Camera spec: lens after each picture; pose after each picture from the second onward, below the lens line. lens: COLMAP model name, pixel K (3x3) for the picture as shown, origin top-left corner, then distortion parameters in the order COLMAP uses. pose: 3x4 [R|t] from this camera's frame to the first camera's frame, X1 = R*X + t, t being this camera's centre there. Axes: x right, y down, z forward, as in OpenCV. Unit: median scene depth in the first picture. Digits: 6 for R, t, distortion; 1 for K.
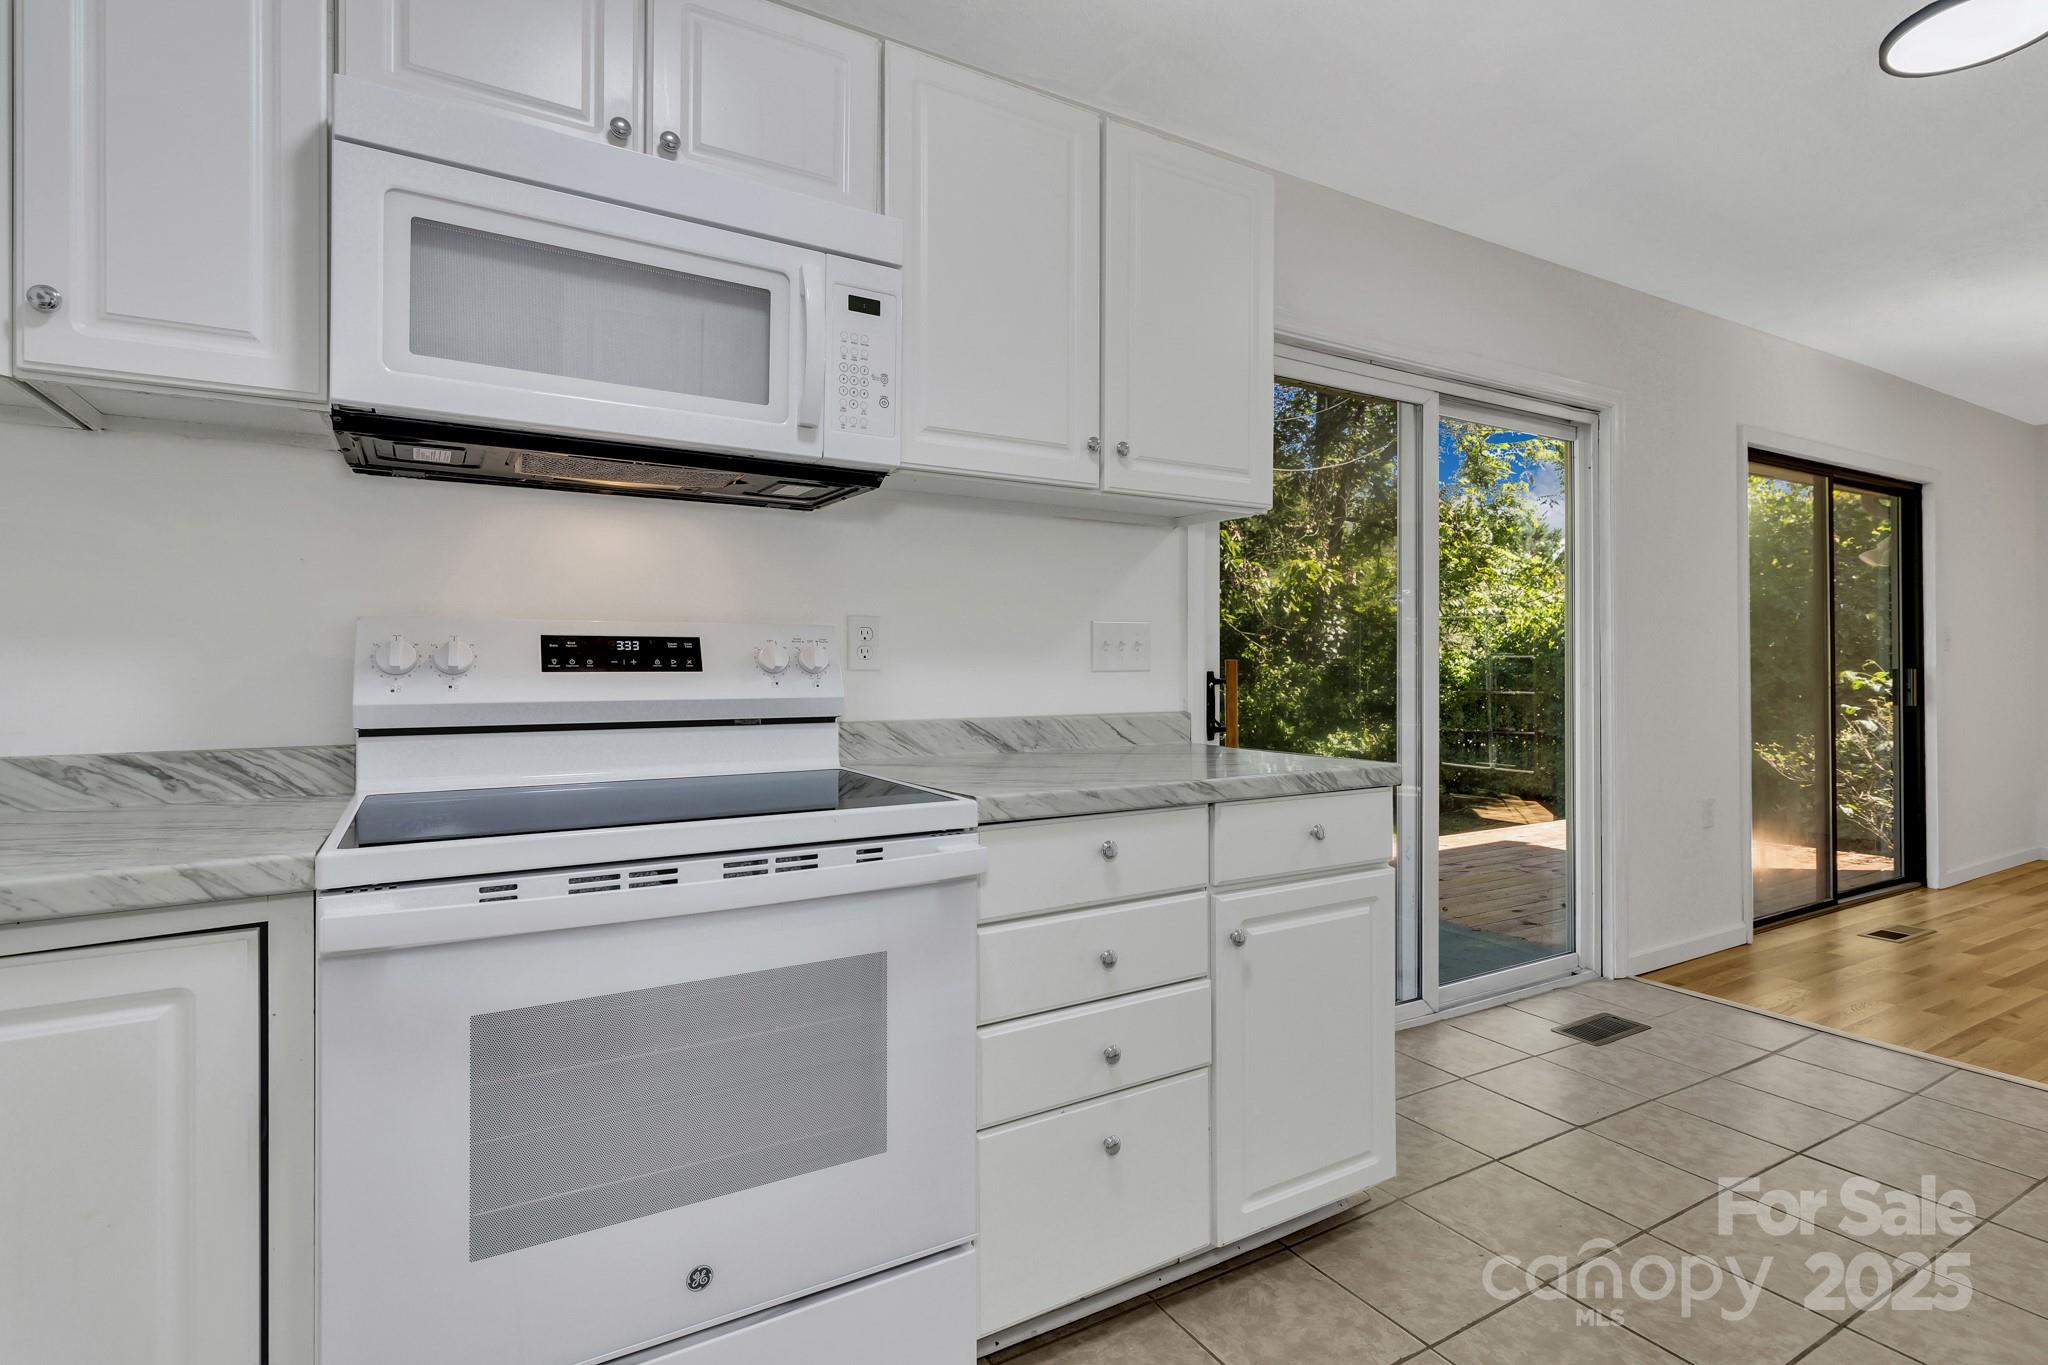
lens RADIAL K [[964.9, 0, 1020.6], [0, 964.9, 658.9], [0, 0, 1]] dist [0.001212, -0.000110]
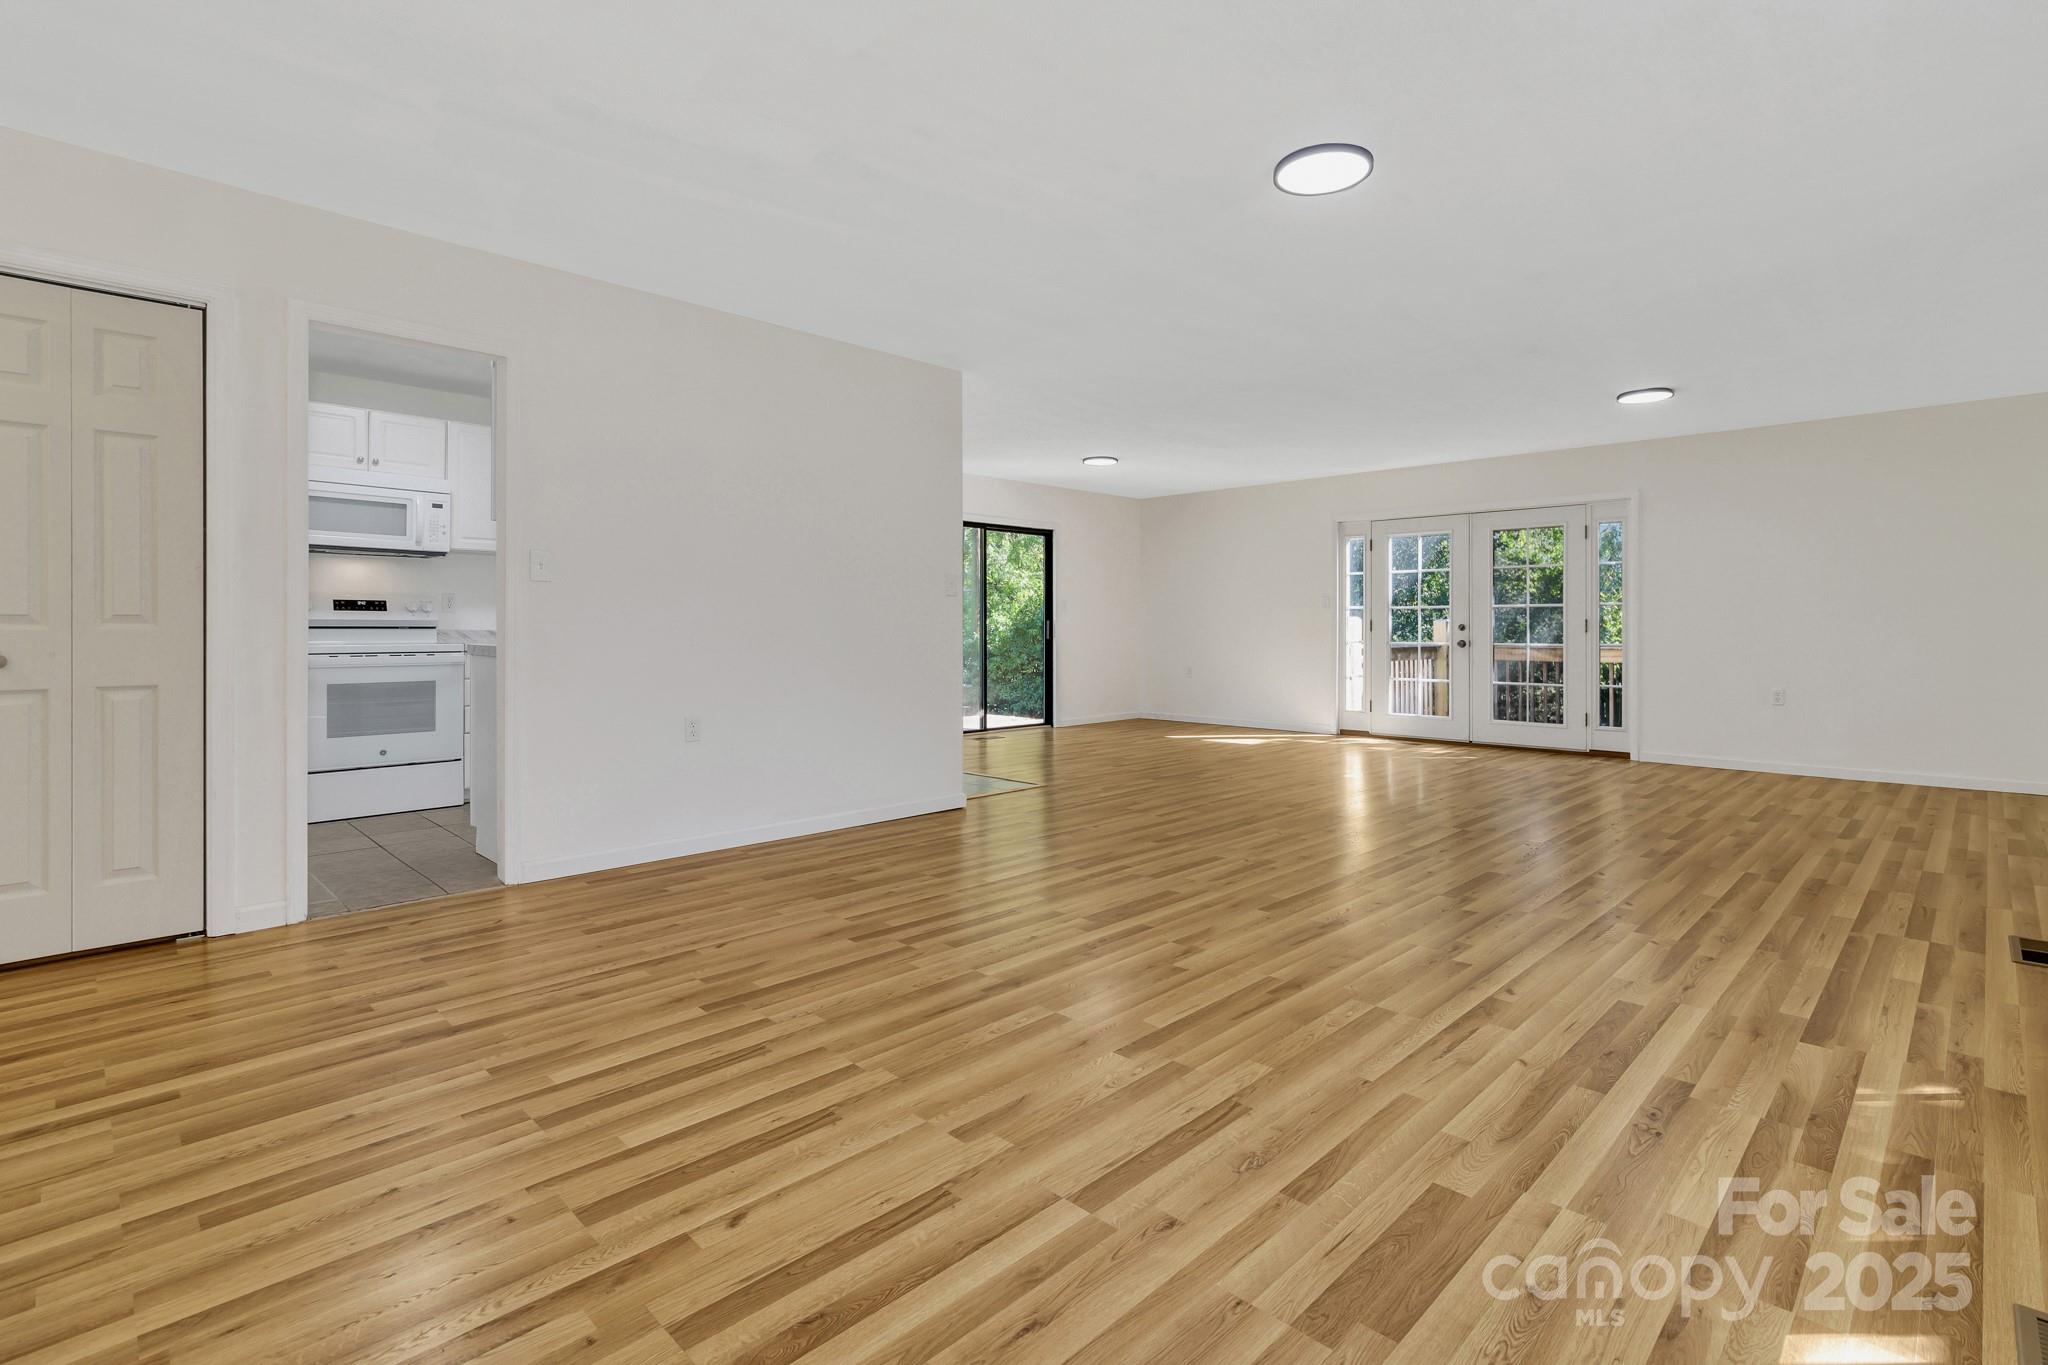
lens RADIAL K [[919.0, 0, 954.4], [0, 919.0, 630.5], [0, 0, 1]] dist [-0.001131, -0.000349]
pose [[0.978904, 0.004724, 0.204267, 0.934366], [-0.007563, 0.999885, 0.013123, 0.023747], [-0.204182, -0.014391, 0.978827, -2.486562]]
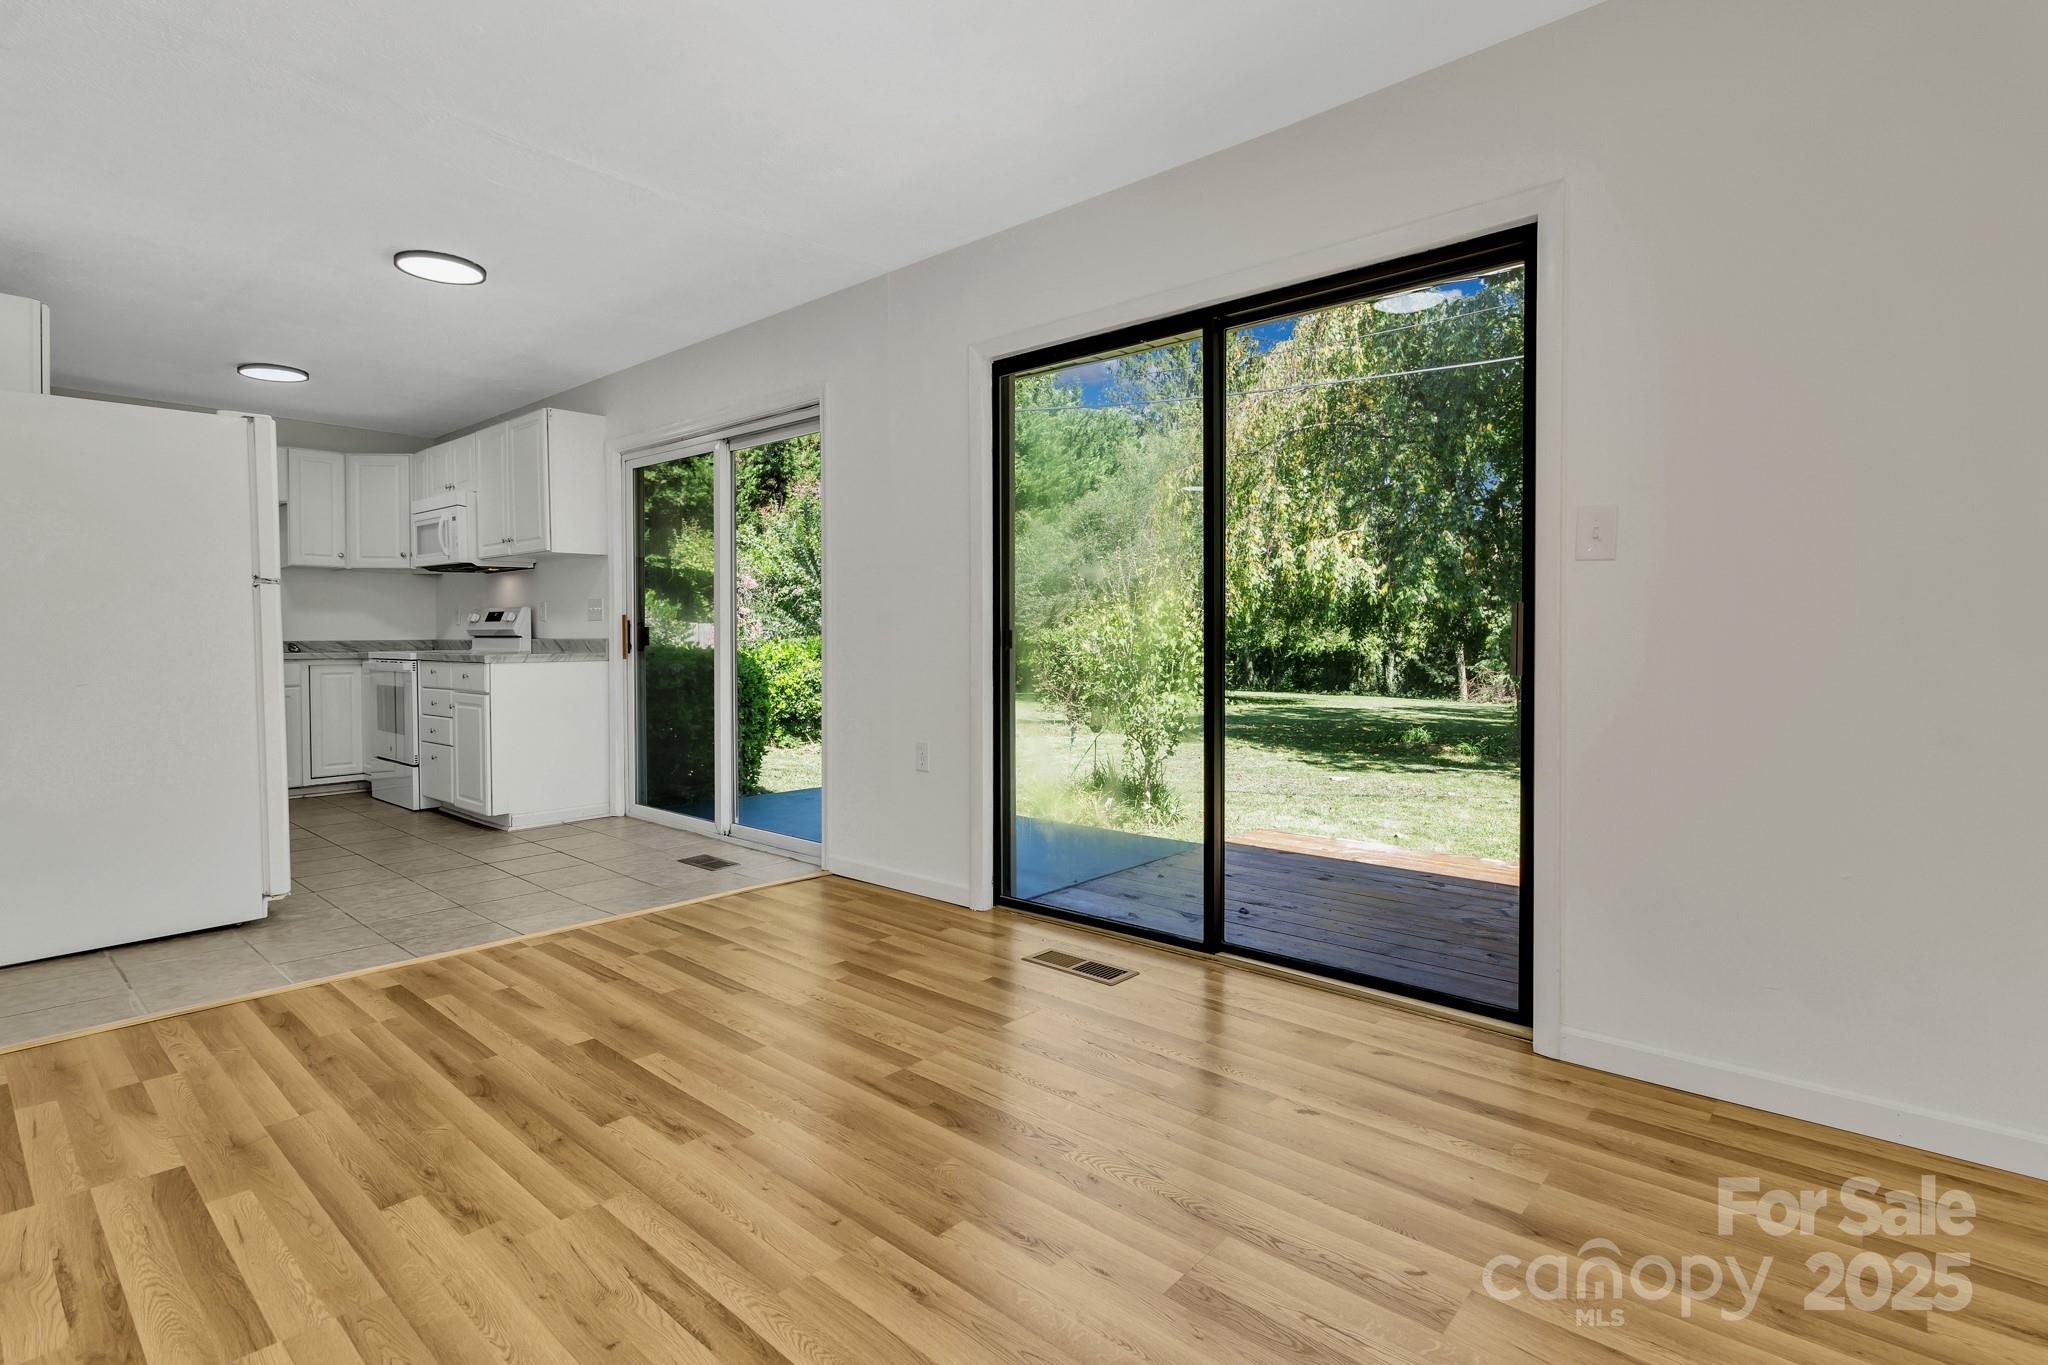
lens RADIAL K [[971.6, 0, 1023.6], [0, 971.6, 631.8], [0, 0, 1]] dist [0.002195, 0.000280]
pose [[0.330691, -0.000541, -0.943739, 3.698235], [0.006576, 0.999977, 0.001731, 0.058693], [0.943716, -0.006778, 0.330687, 1.687080]]
